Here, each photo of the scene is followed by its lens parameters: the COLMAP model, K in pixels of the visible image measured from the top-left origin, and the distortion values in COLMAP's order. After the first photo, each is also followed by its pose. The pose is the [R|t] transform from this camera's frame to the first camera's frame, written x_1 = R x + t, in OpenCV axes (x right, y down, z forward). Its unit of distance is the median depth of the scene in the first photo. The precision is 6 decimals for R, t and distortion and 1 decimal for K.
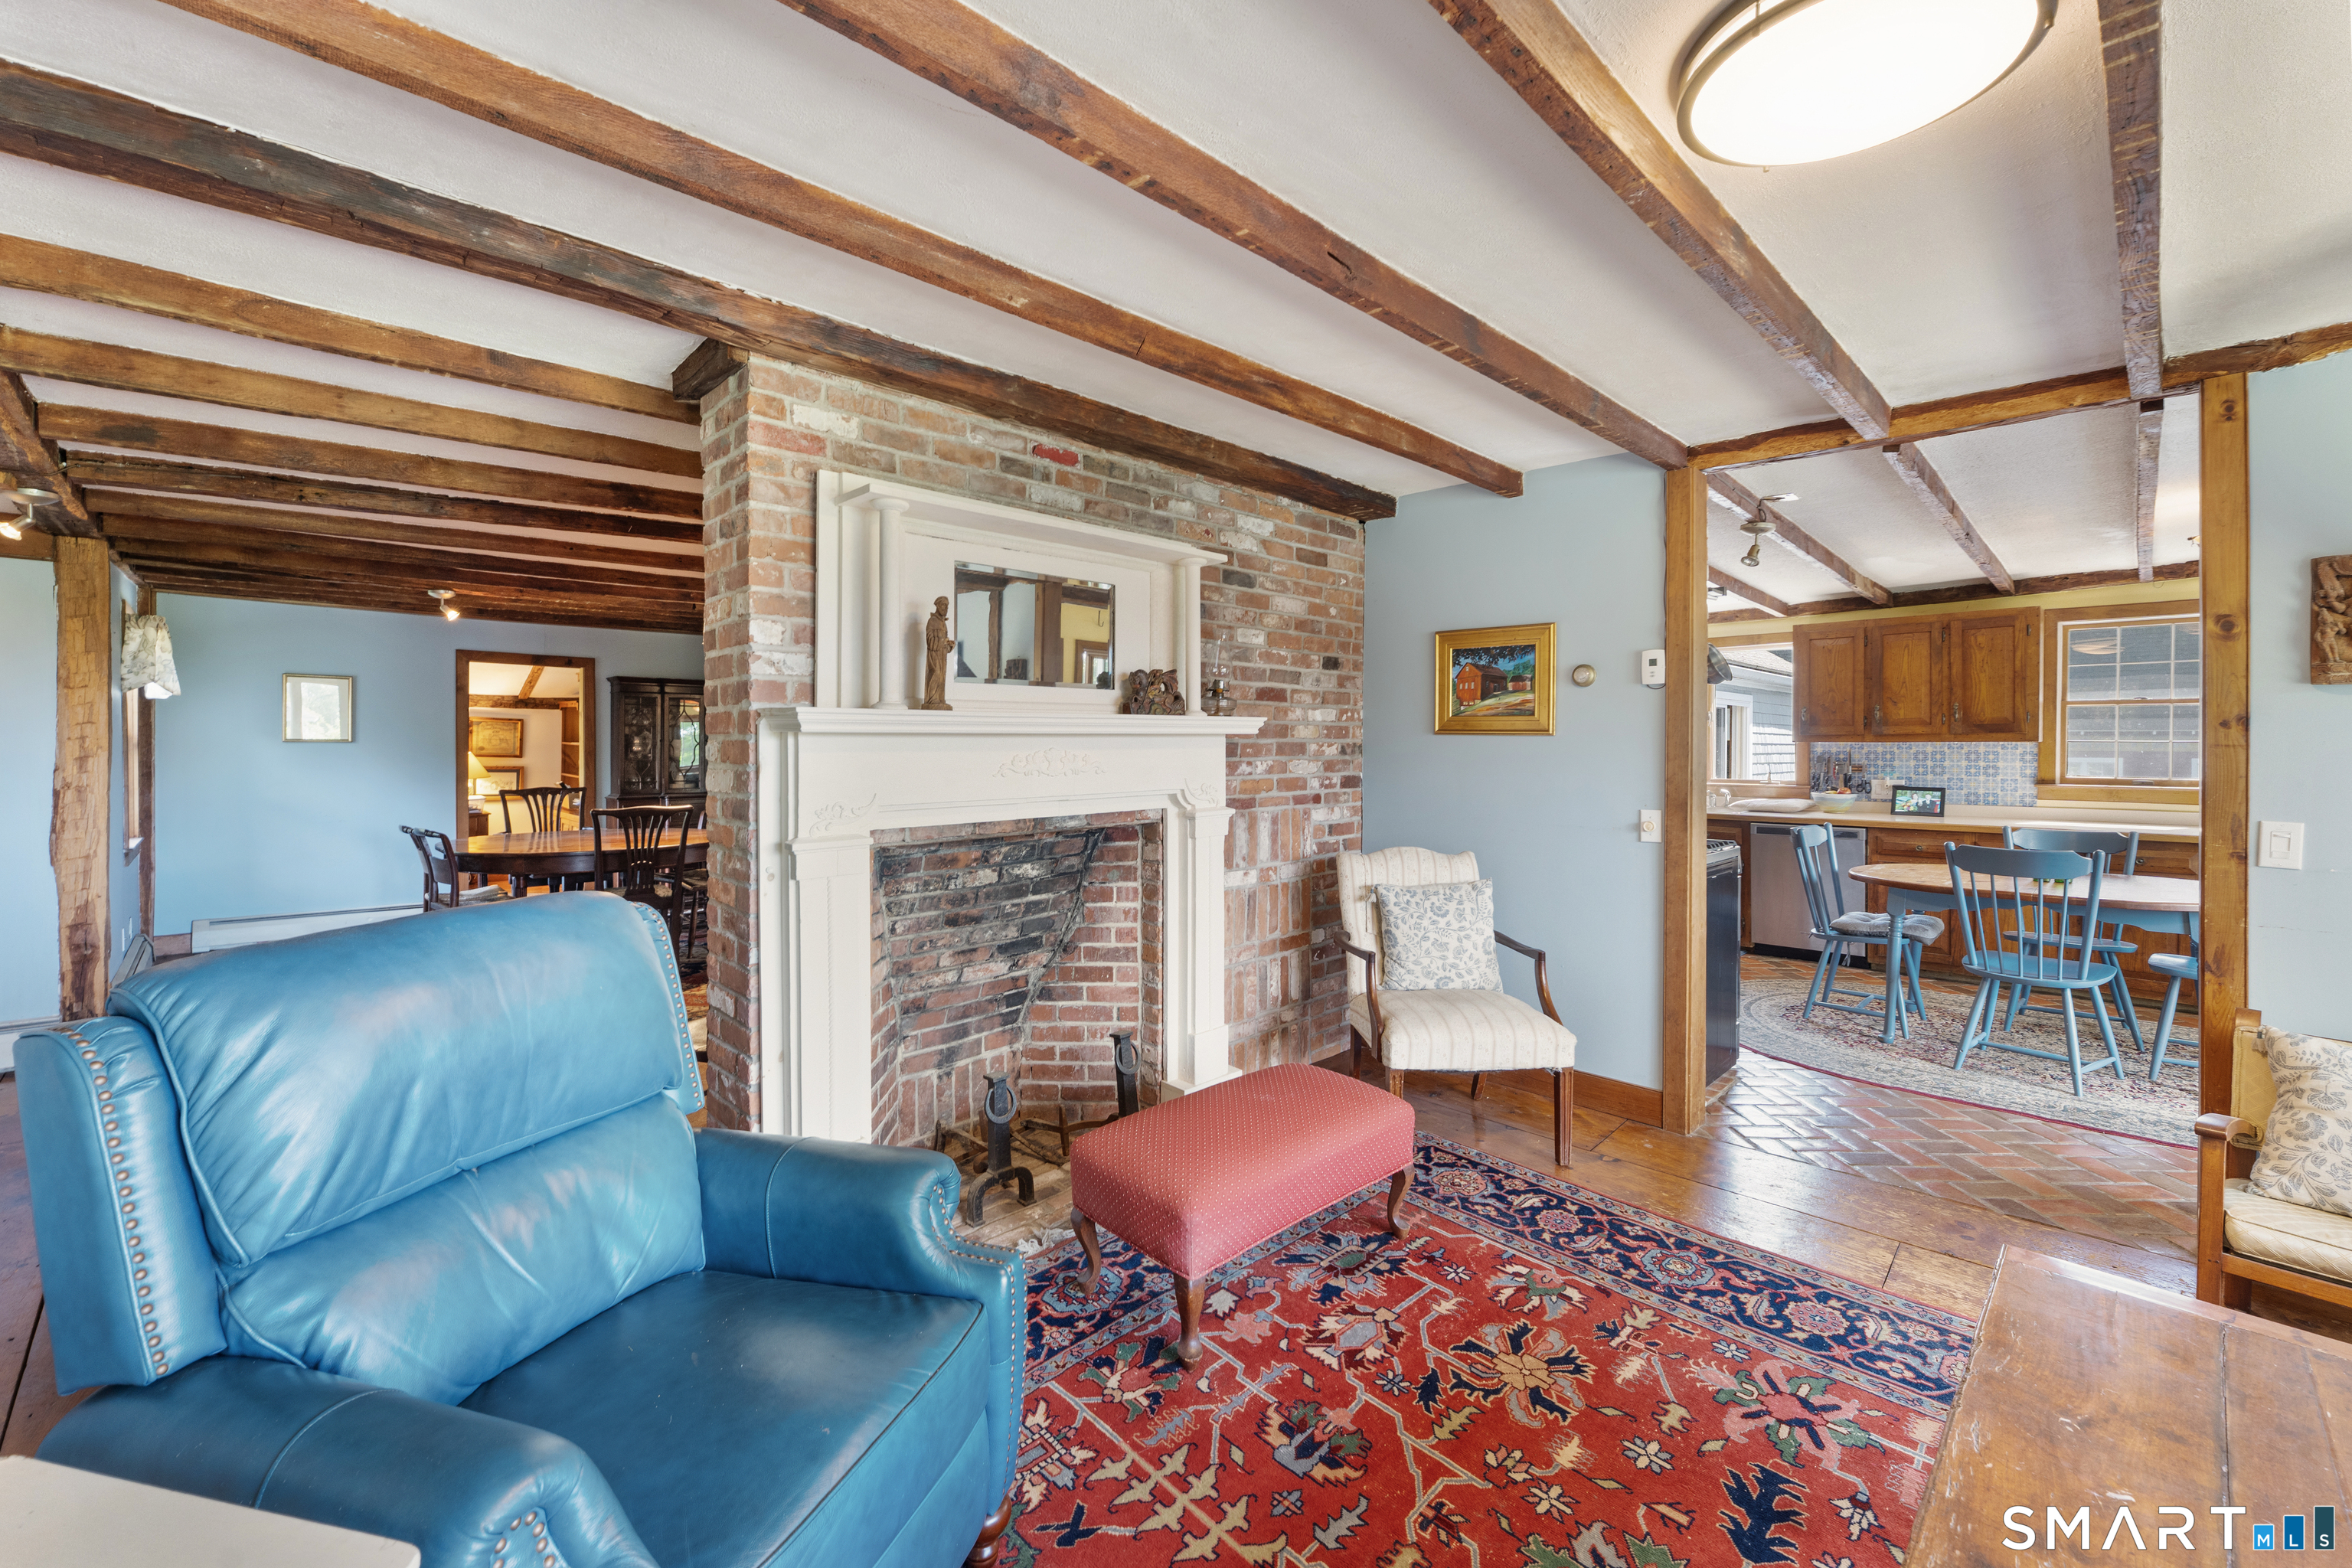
lens RADIAL K [[947.3, 0, 1172.7], [0, 947.3, 754.2], [0, 0, 1]] dist [-0.002695, 0.000837]
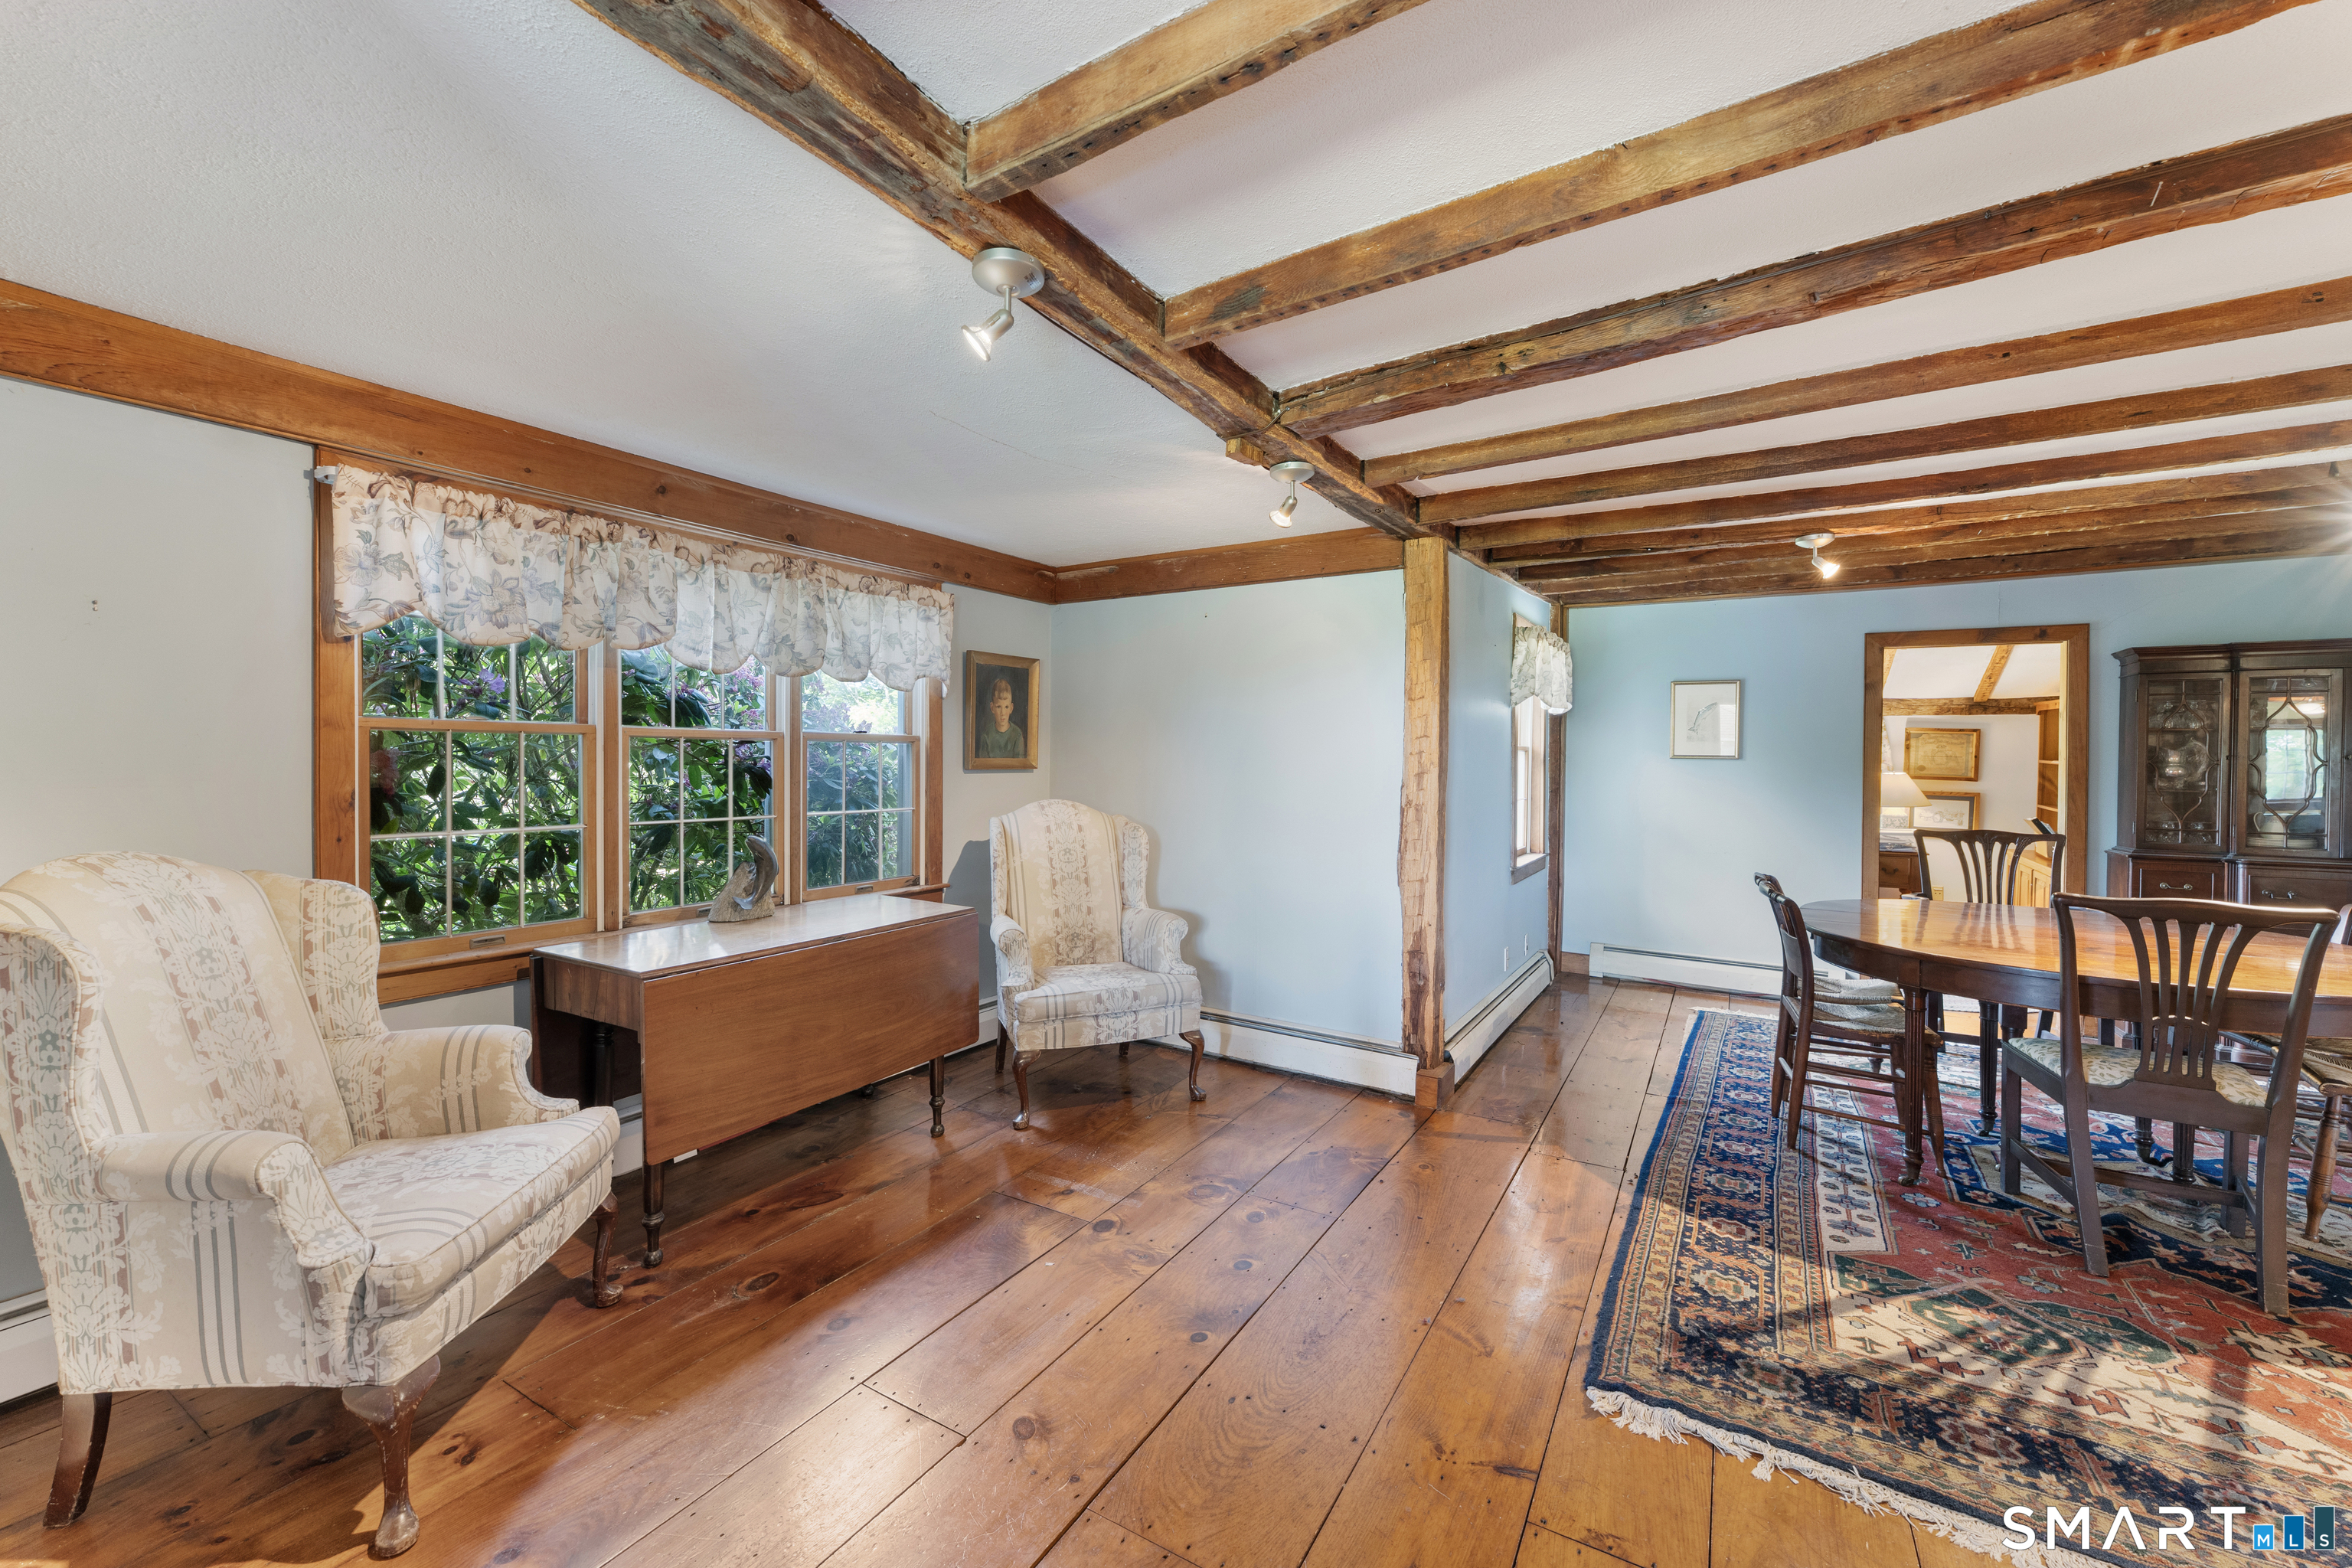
lens RADIAL K [[947.3, 0, 1175.1], [0, 947.3, 767.8], [0, 0, 1]] dist [-0.002695, 0.000837]
pose [[0.238908, 0.009392, -0.970997, -0.304914], [-0.015086, 0.999868, 0.005959, -0.004547], [0.970925, 0.013225, 0.239018, 0.544241]]
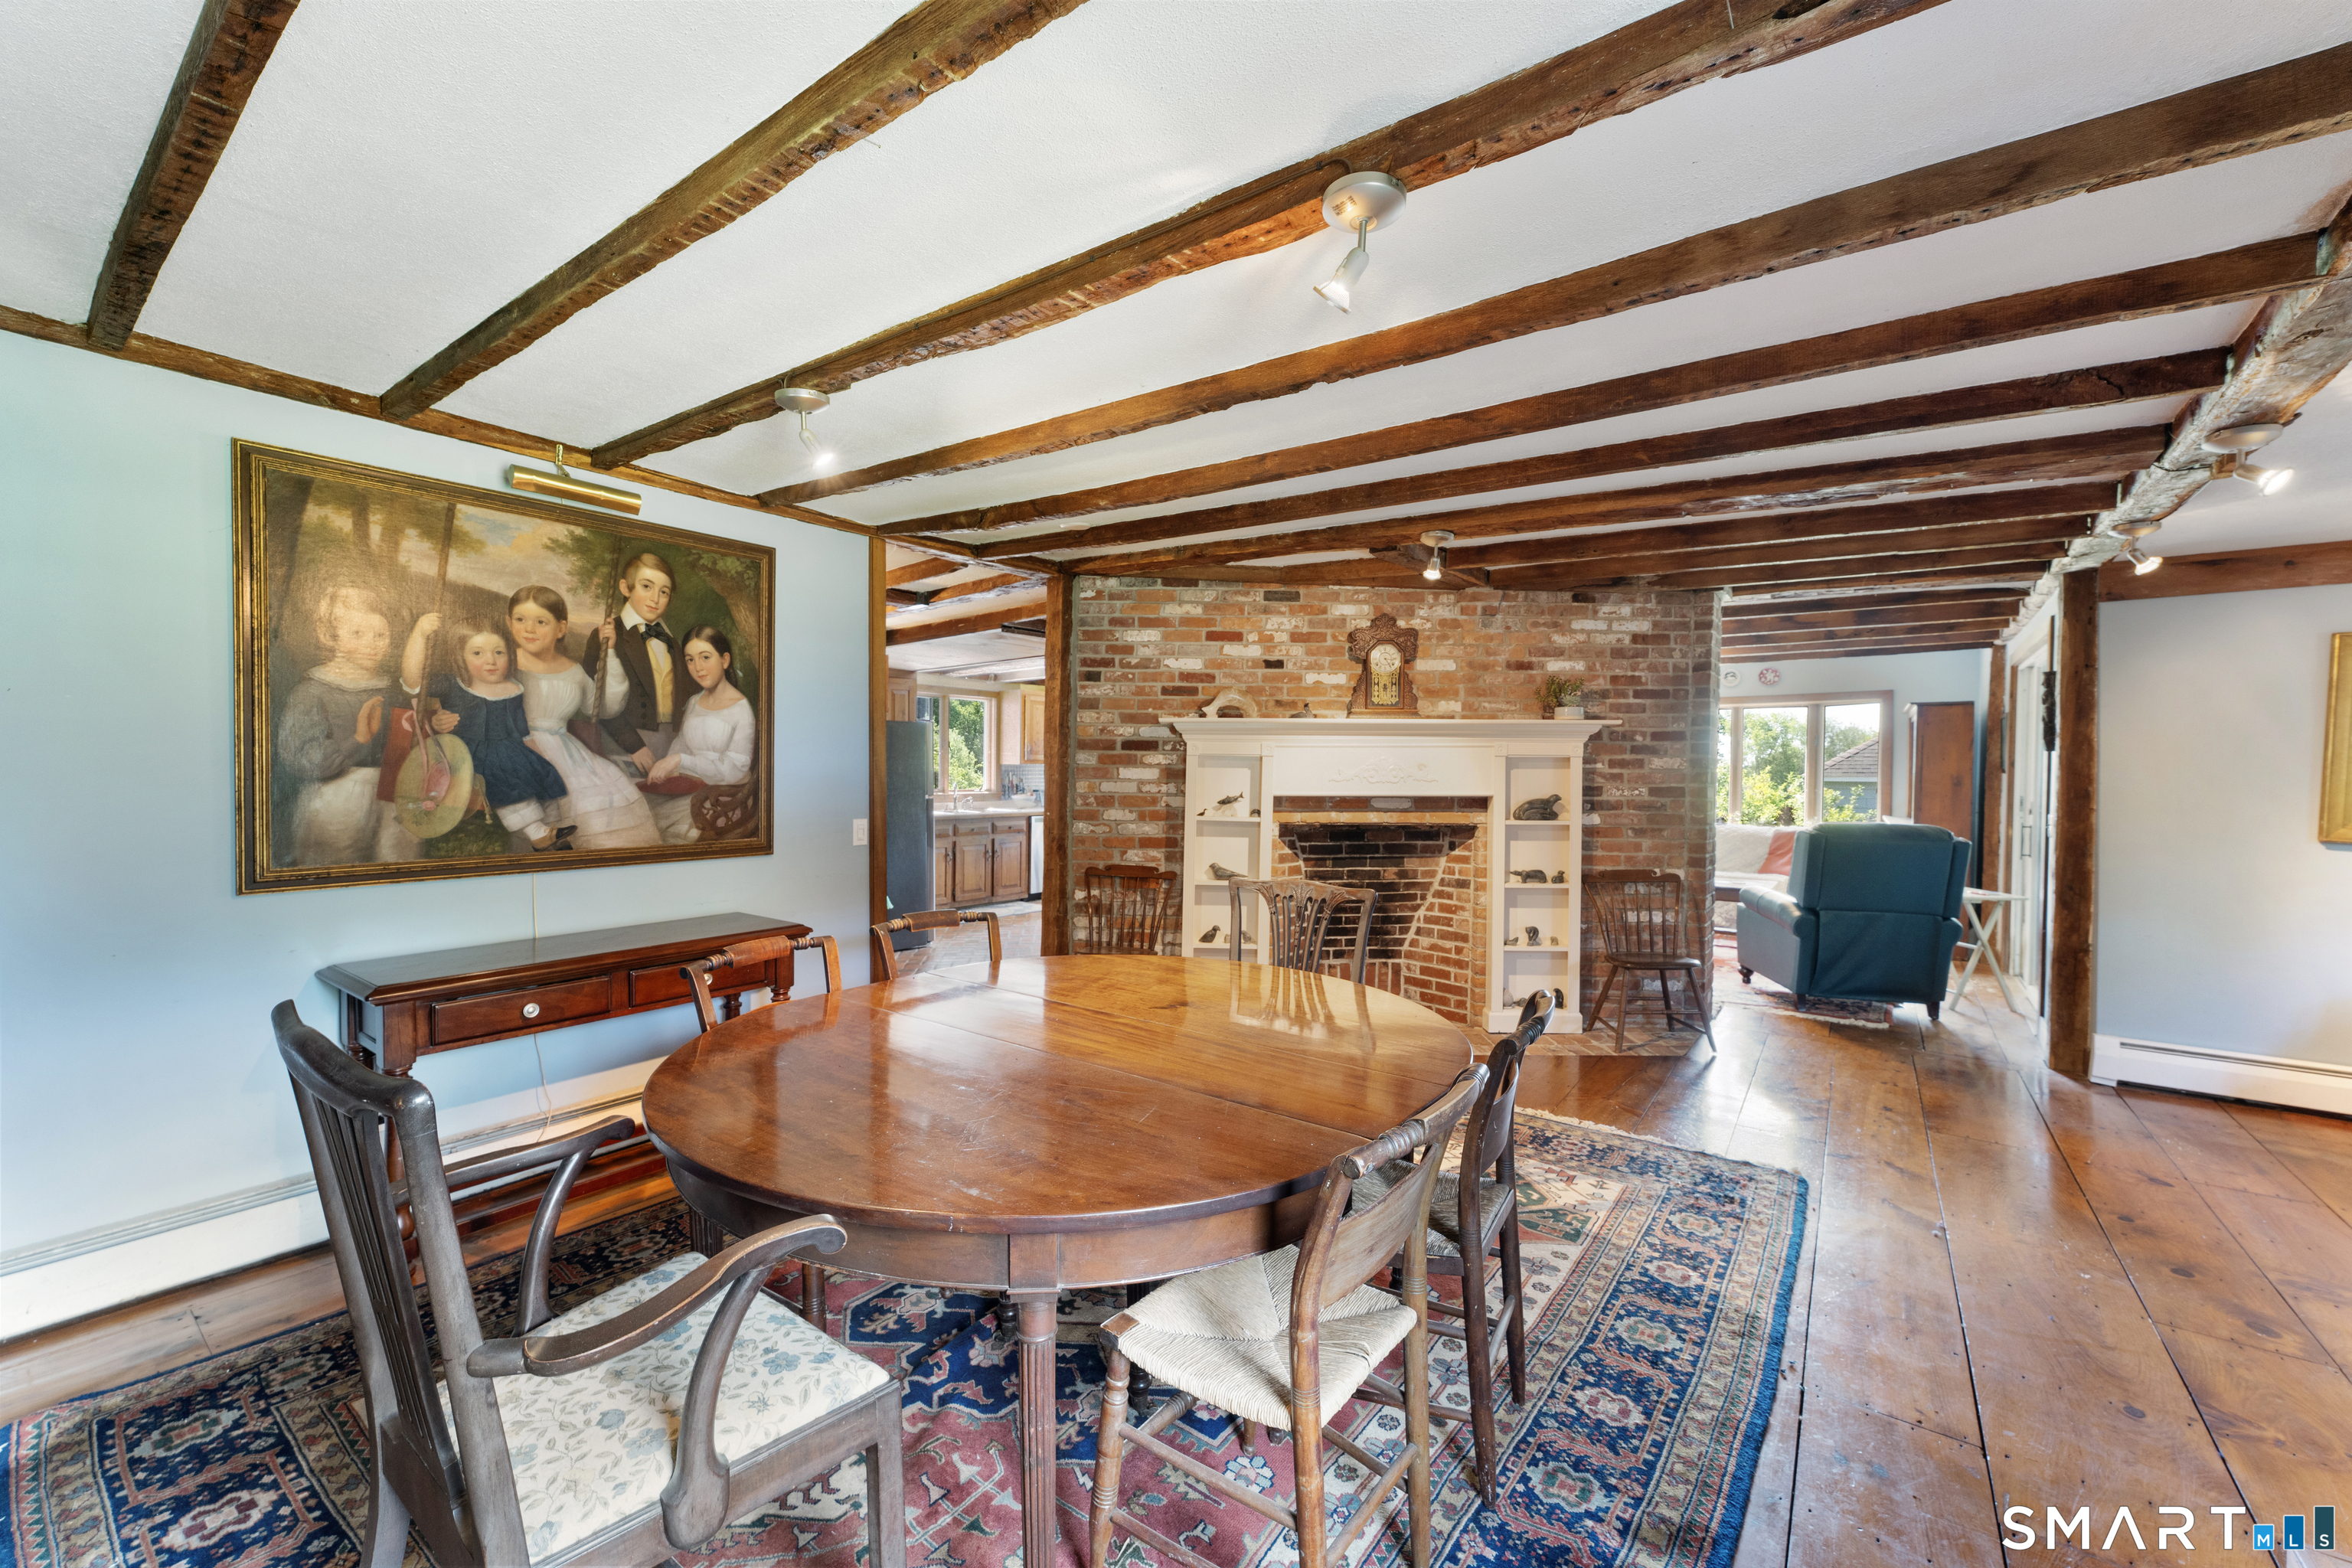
lens RADIAL K [[947.3, 0, 1171.4], [0, 947.3, 777.1], [0, 0, 1]] dist [-0.002695, 0.000837]
pose [[-0.146747, -0.012590, 0.989094, -1.450858], [-0.000178, 0.999919, 0.012701, -0.016291], [-0.989174, 0.001688, -0.146737, 1.531689]]
